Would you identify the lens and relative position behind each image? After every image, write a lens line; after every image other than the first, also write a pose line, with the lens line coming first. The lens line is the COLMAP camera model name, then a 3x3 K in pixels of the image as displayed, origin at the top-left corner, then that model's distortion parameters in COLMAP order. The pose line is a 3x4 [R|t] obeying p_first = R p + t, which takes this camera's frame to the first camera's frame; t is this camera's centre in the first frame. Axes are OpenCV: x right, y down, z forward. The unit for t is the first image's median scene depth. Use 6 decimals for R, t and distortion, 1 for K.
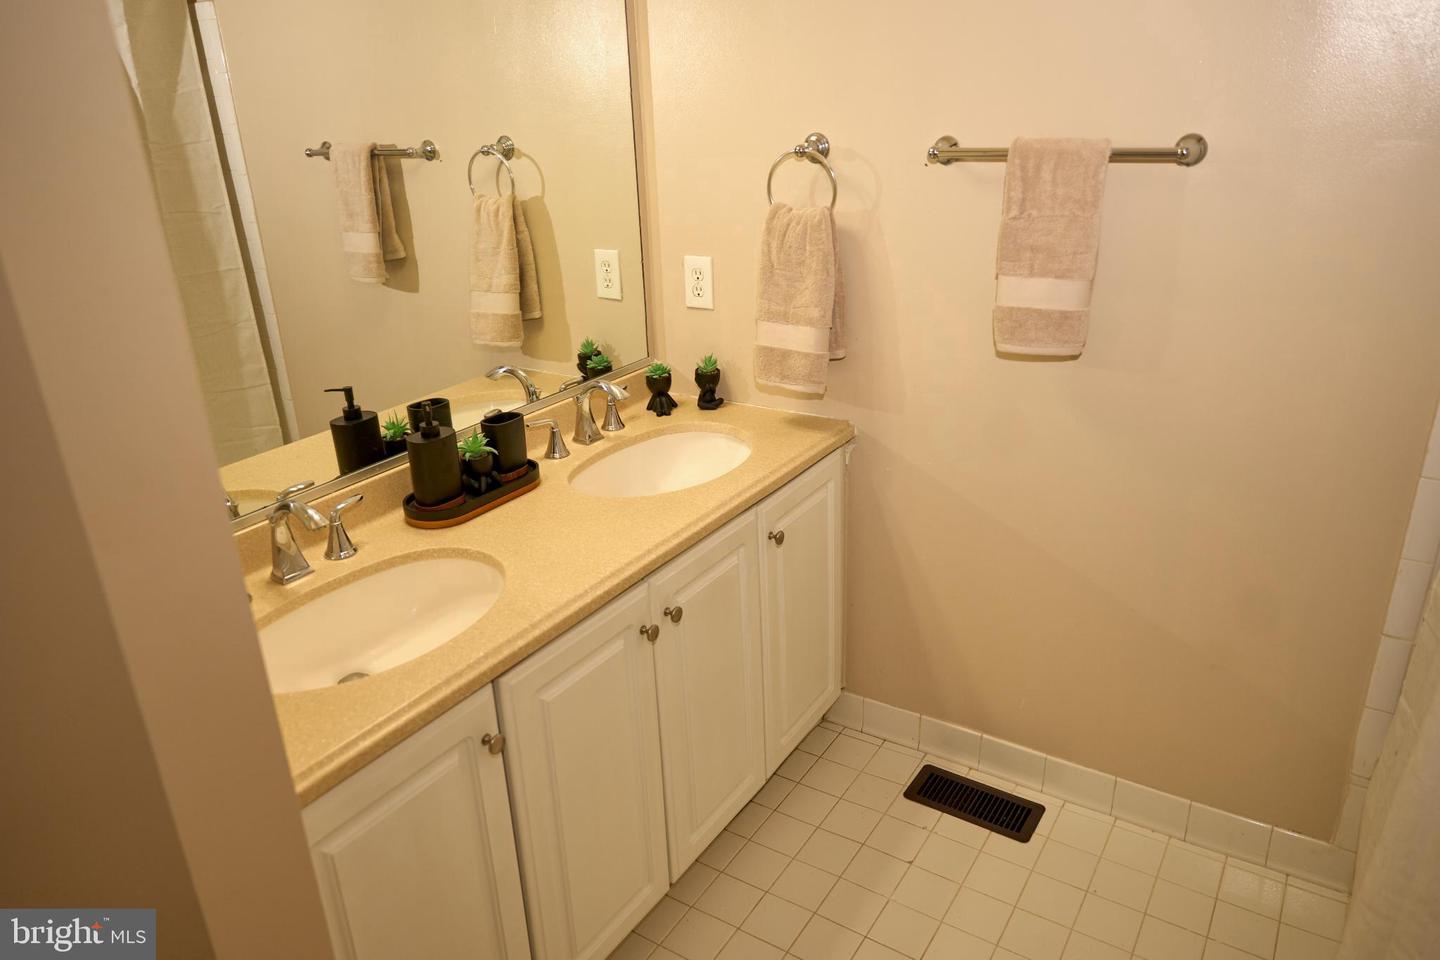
lens RADIAL K [[977.1, 0, 716.0], [0, 977.1, 450.8], [0, 0, 1]] dist [0.001797, 0.006365]
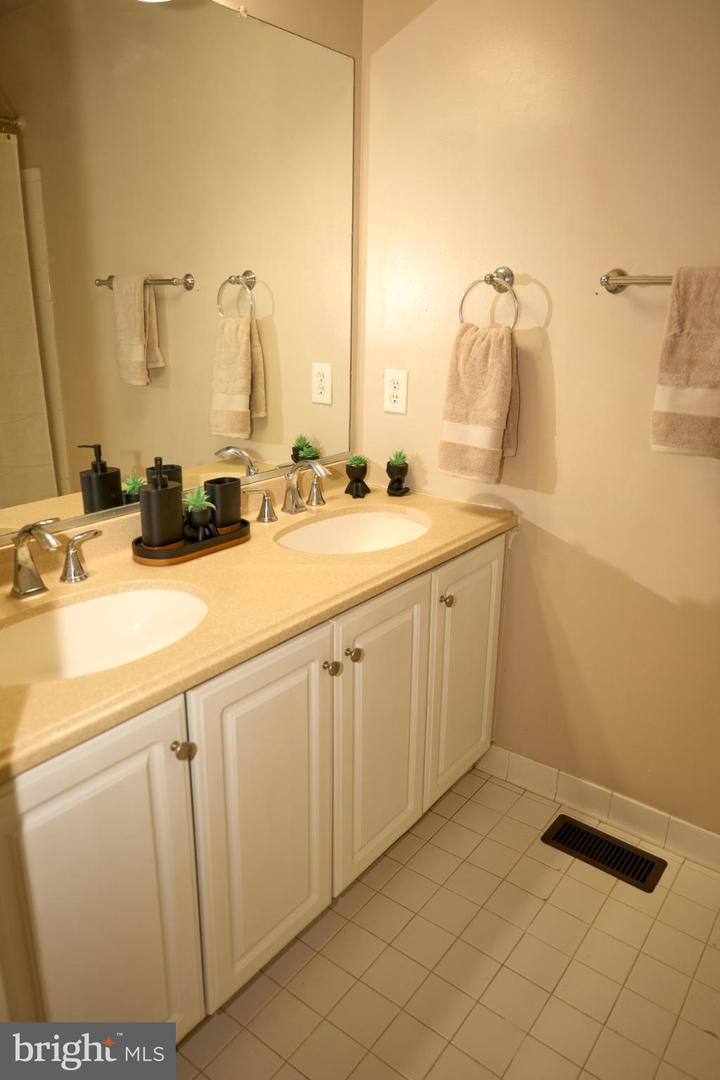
lens RADIAL K [[732.8, 0, 359.4], [0, 732.8, 521.6], [0, 0, 1]] dist [0.001797, 0.006365]
pose [[0.995829, 0.074128, -0.053197, -0.002092], [-0.077200, 0.995314, -0.058220, 0.049776], [0.048632, 0.062084, 0.996885, 0.112972]]
